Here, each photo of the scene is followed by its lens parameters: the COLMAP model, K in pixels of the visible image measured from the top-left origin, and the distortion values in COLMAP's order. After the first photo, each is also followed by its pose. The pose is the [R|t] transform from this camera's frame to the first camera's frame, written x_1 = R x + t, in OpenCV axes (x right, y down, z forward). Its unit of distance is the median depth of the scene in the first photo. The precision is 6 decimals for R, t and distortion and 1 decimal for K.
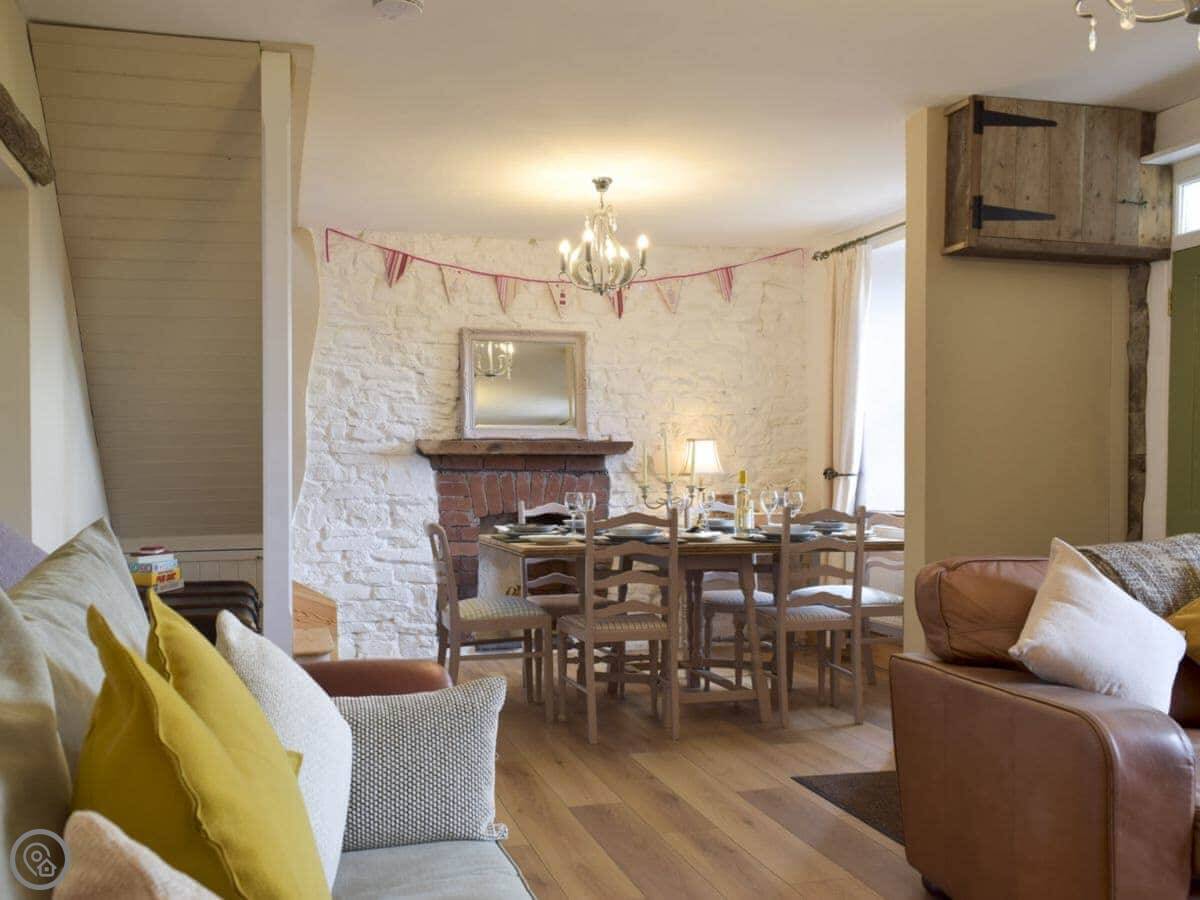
lens RADIAL K [[1059.3, 0, 625.1], [0, 1059.3, 426.6], [0, 0, 1]] dist [0.012228, 0.000831]
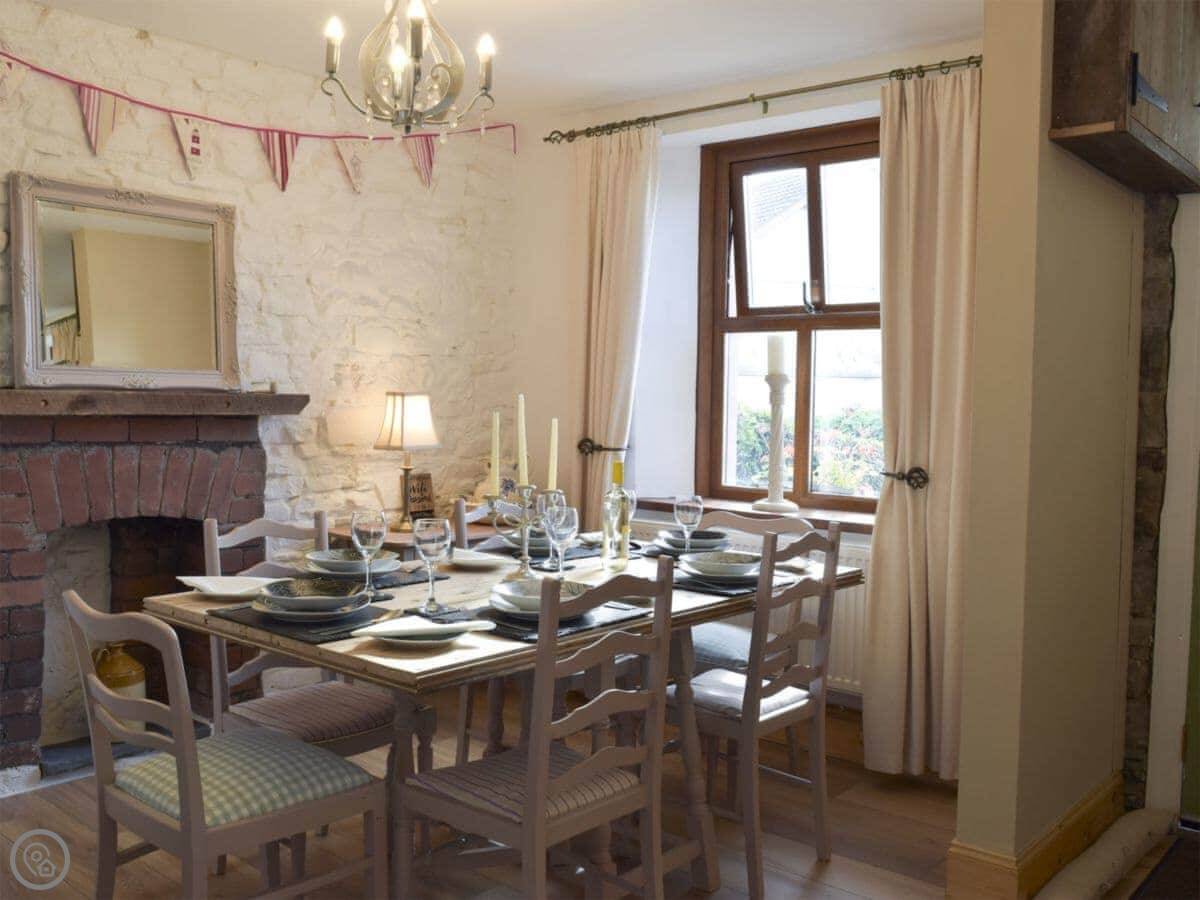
lens RADIAL K [[1066.5, 0, 601.2], [0, 1066.5, 420.3], [0, 0, 1]] dist [-0.020113, -0.013923]
pose [[0.856688, 0.010579, 0.515726, -0.166687], [-0.043693, 0.997685, 0.052115, -0.010791], [-0.513981, -0.067180, 0.855167, 0.382592]]
